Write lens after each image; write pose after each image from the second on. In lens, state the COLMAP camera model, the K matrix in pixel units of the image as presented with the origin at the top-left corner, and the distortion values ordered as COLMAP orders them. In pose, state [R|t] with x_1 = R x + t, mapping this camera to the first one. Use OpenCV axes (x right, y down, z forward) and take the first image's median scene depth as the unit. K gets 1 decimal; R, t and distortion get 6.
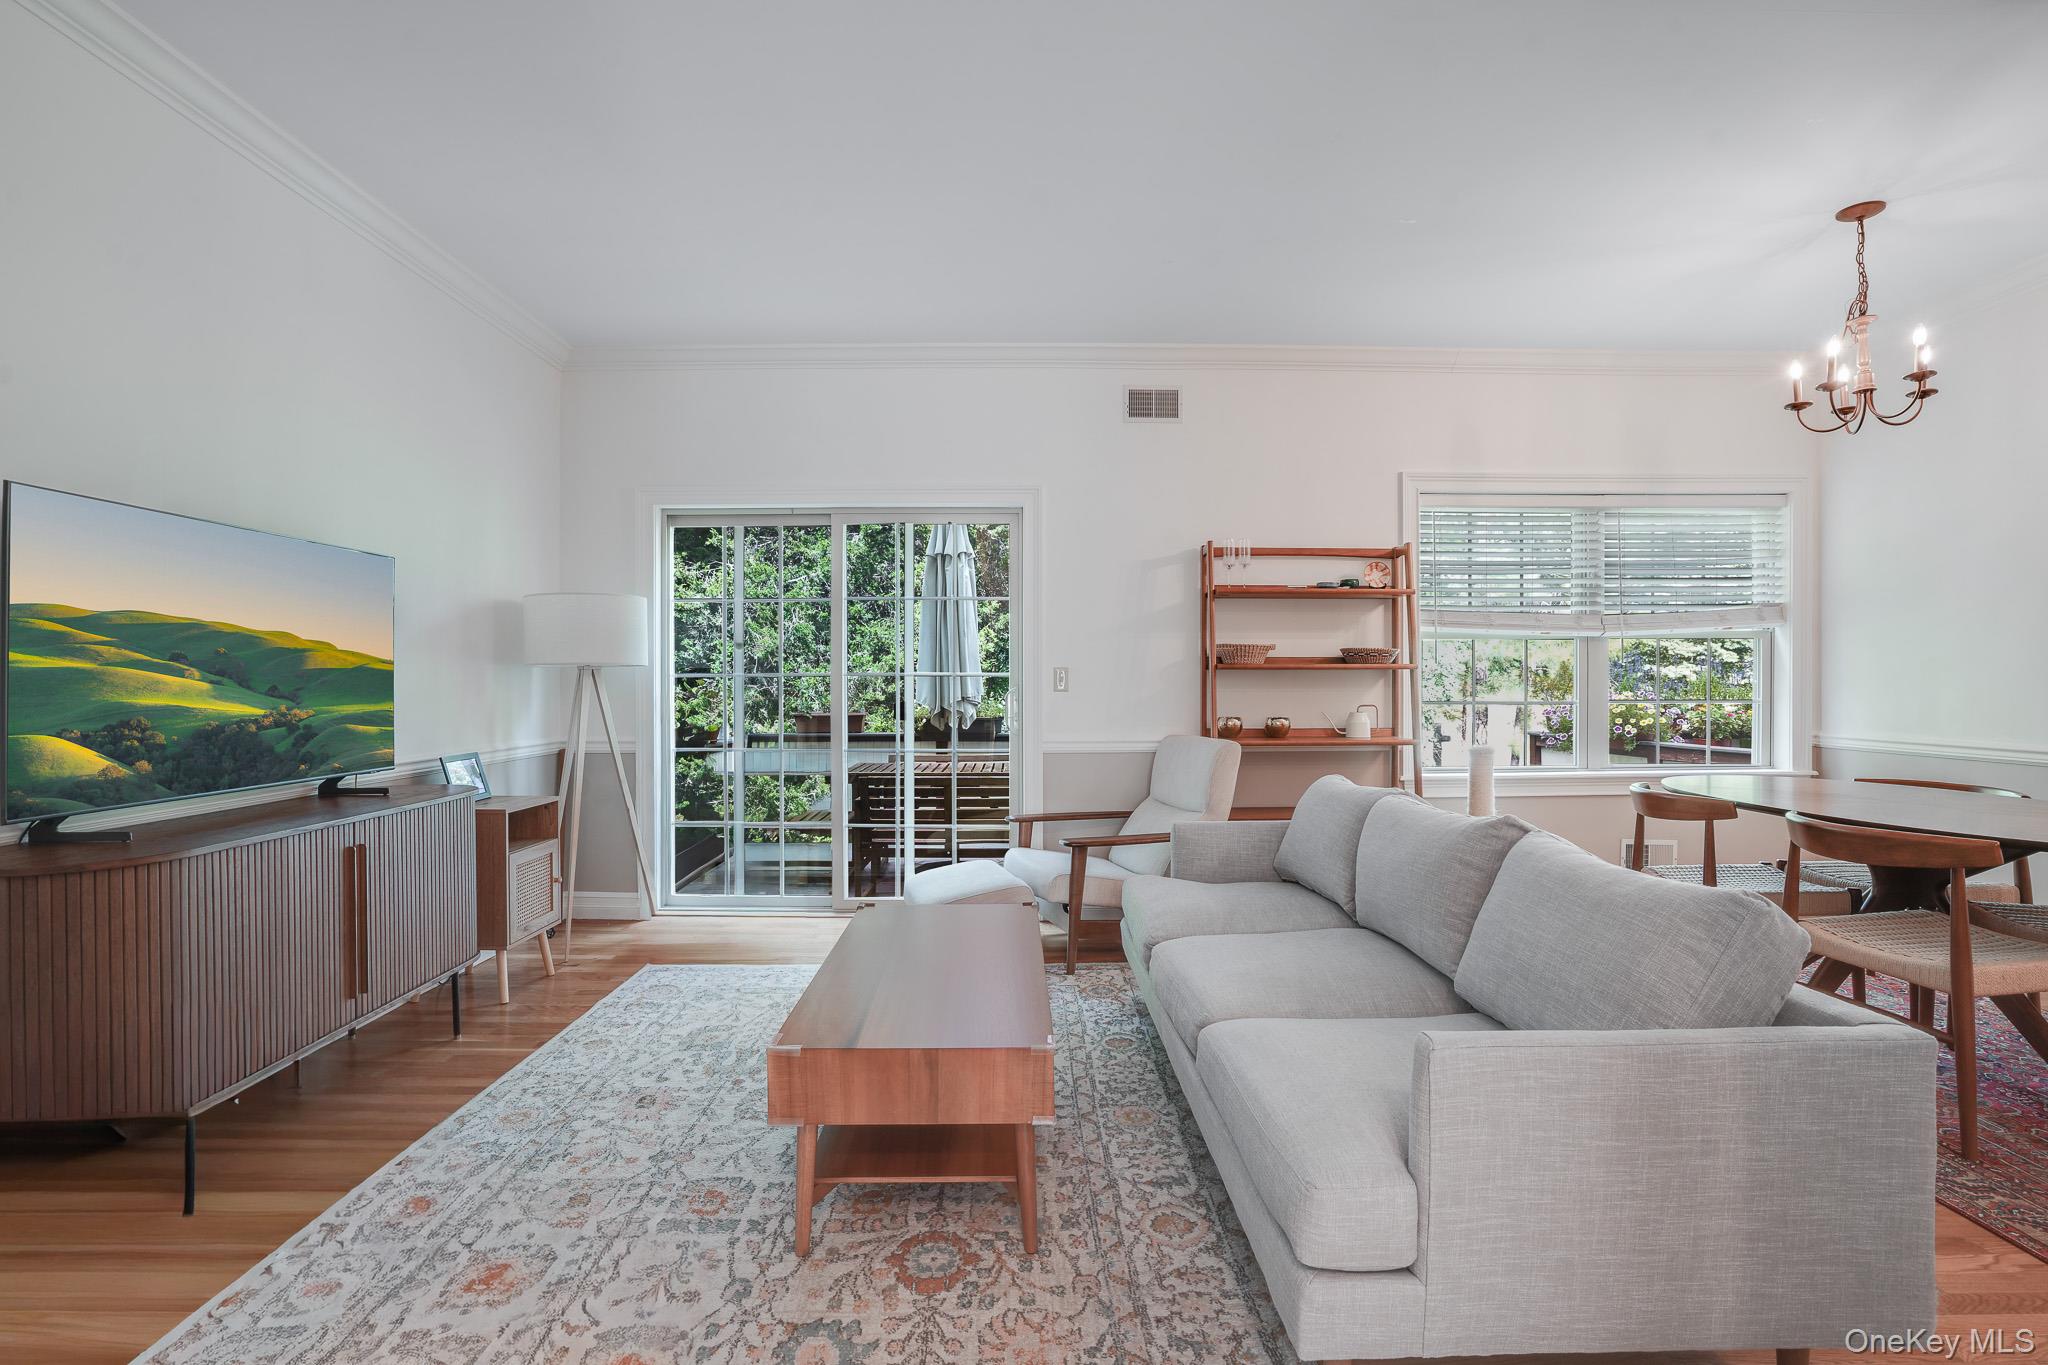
lens RADIAL K [[1001.8, 0, 1004.5], [0, 1001.8, 674.7], [0, 0, 1]] dist [-0.033366, 0.011805]
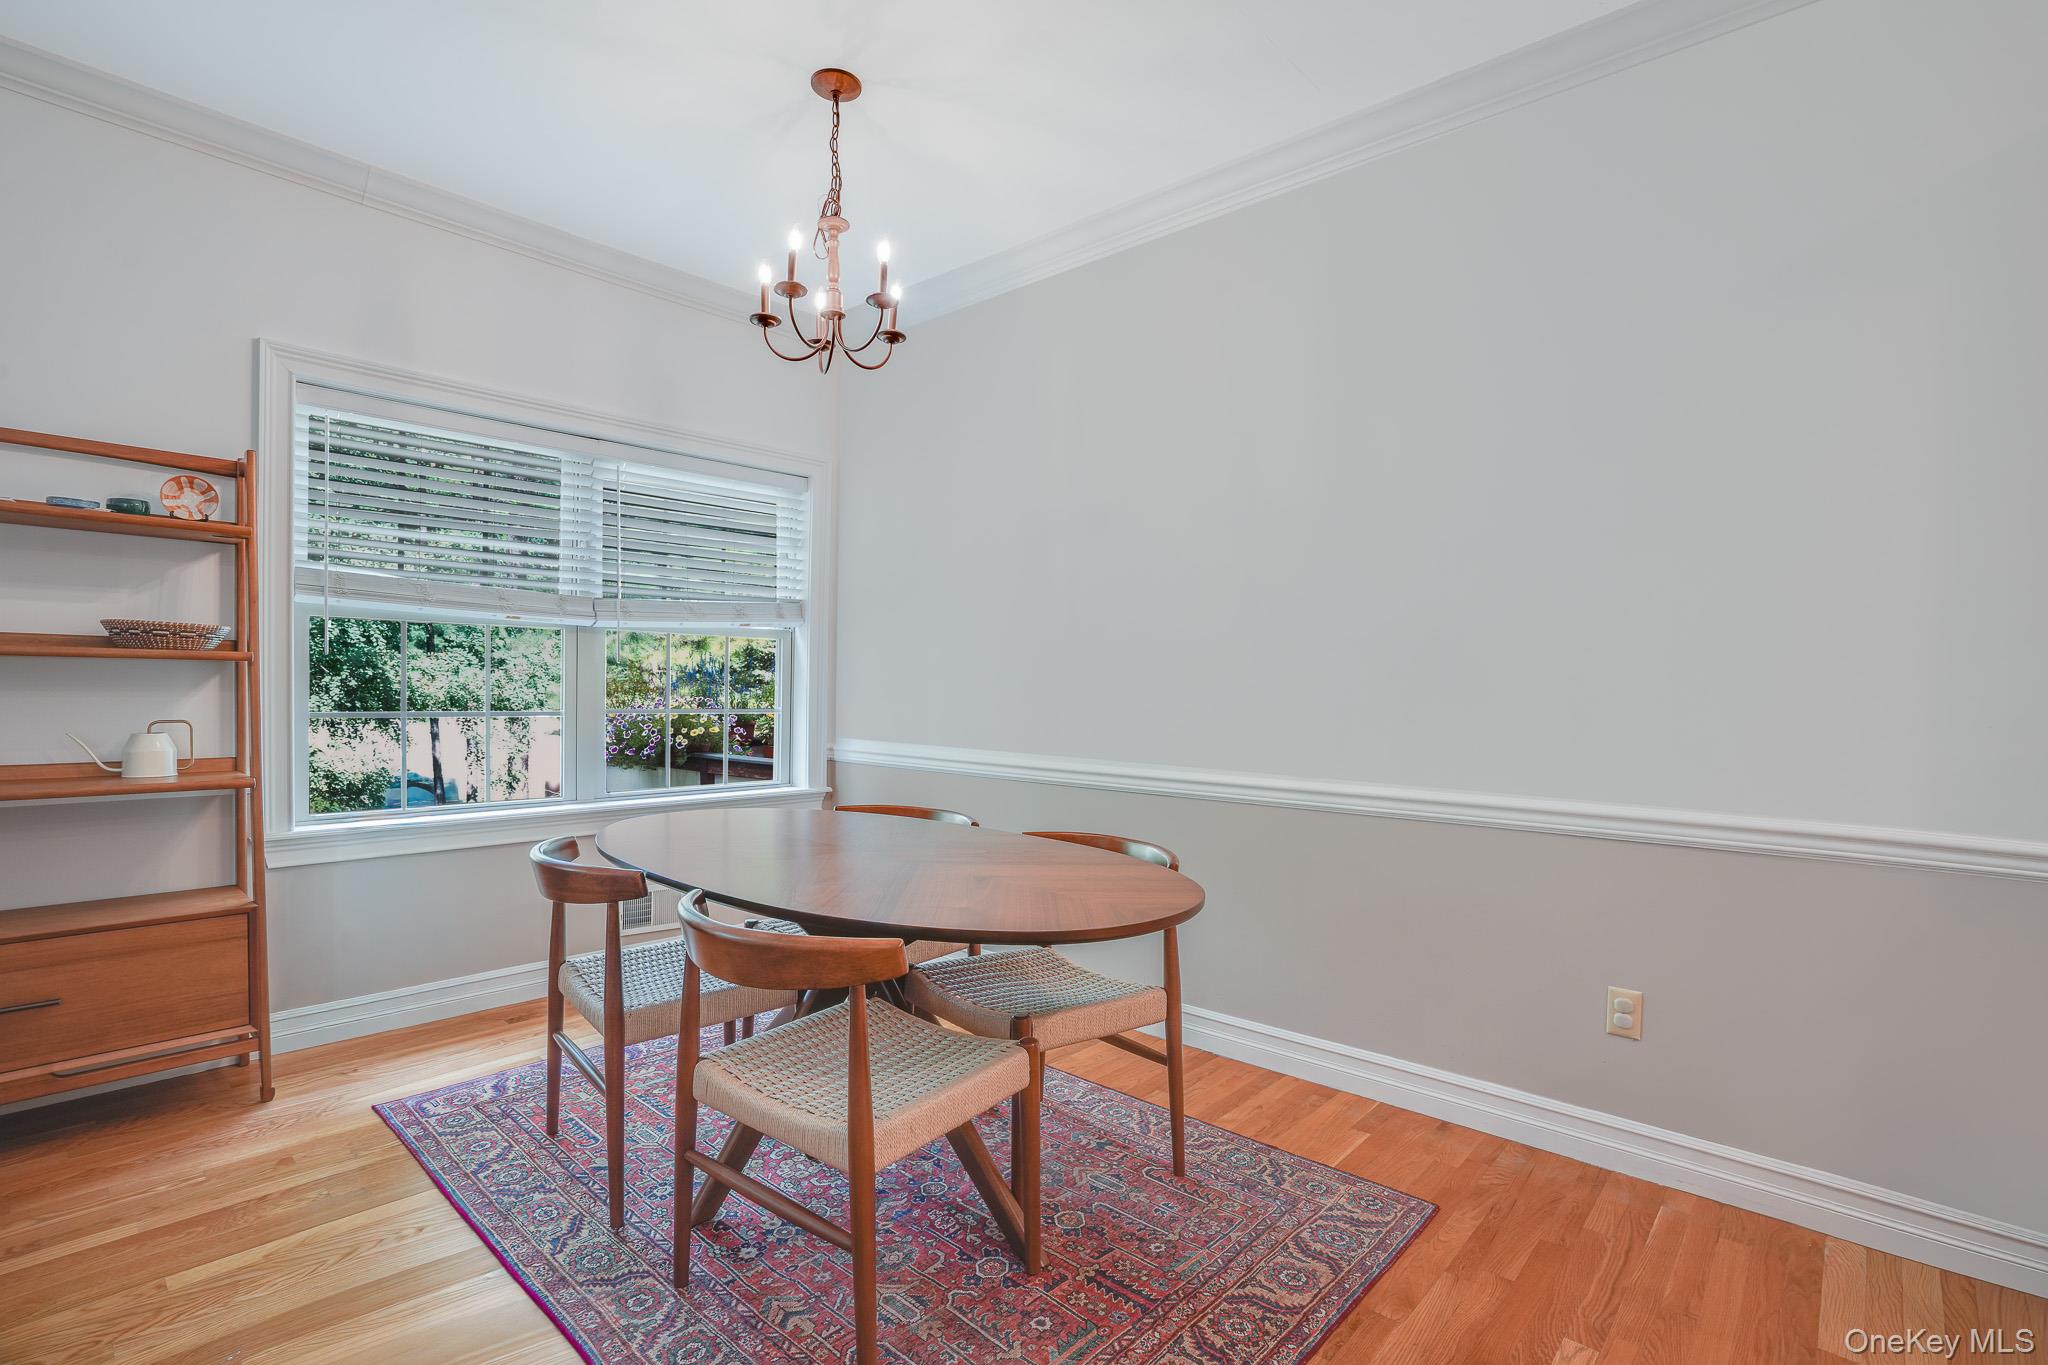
lens RADIAL K [[1001.8, 0, 1045.9], [0, 1001.8, 692.0], [0, 0, 1]] dist [-0.033366, 0.011805]
pose [[0.675613, 0.006999, 0.737224, 0.329560], [-0.018203, 0.999808, 0.007191, -0.000055], [-0.737032, -0.018278, 0.675611, 0.272200]]
